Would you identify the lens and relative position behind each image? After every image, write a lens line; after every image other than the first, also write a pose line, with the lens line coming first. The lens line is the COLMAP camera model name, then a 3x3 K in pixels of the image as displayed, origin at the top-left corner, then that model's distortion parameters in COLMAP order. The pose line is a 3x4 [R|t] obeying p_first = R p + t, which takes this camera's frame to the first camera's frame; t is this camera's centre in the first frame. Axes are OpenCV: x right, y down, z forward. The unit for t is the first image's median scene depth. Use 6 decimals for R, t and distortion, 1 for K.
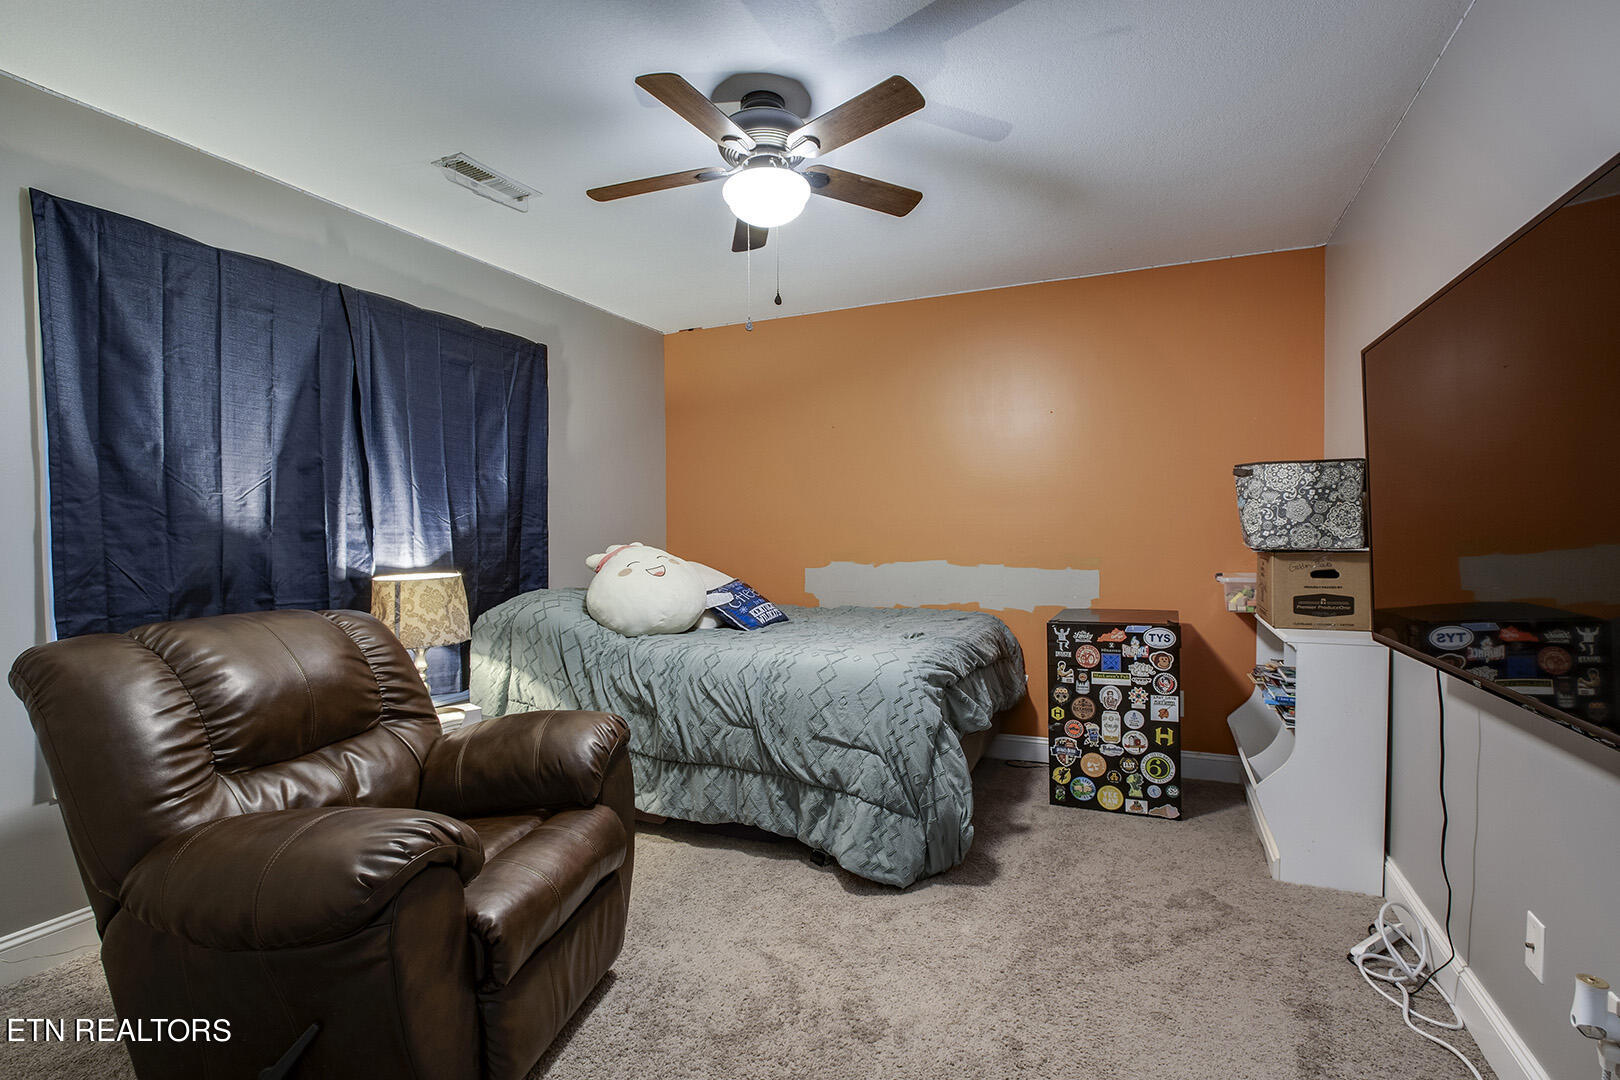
lens RADIAL K [[756.3, 0, 813.9], [0, 756.3, 551.2], [0, 0, 1]] dist [-0.023154, 0.000965]
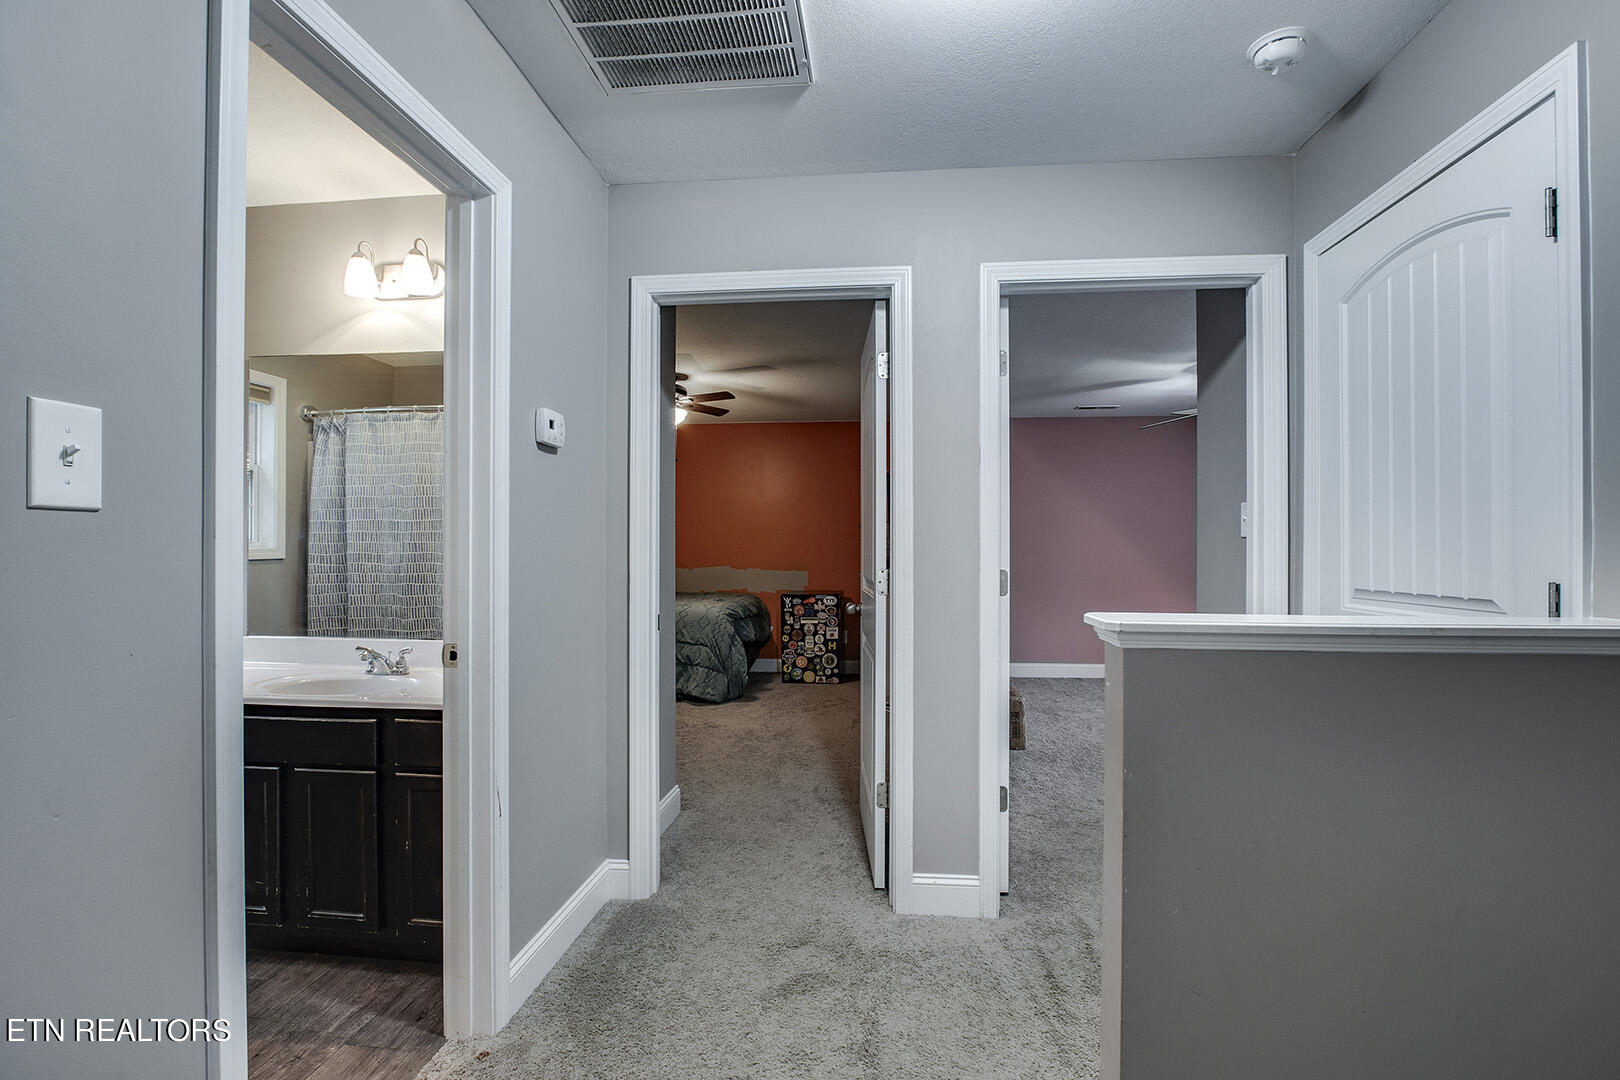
lens RADIAL K [[756.3, 0, 813.9], [0, 756.3, 551.2], [0, 0, 1]] dist [-0.023154, 0.000965]
pose [[0.950154, 0.008684, 0.311661, -0.265802], [-0.001050, 0.999695, -0.024654, 0.026404], [-0.311780, 0.023098, 0.949873, -1.056806]]
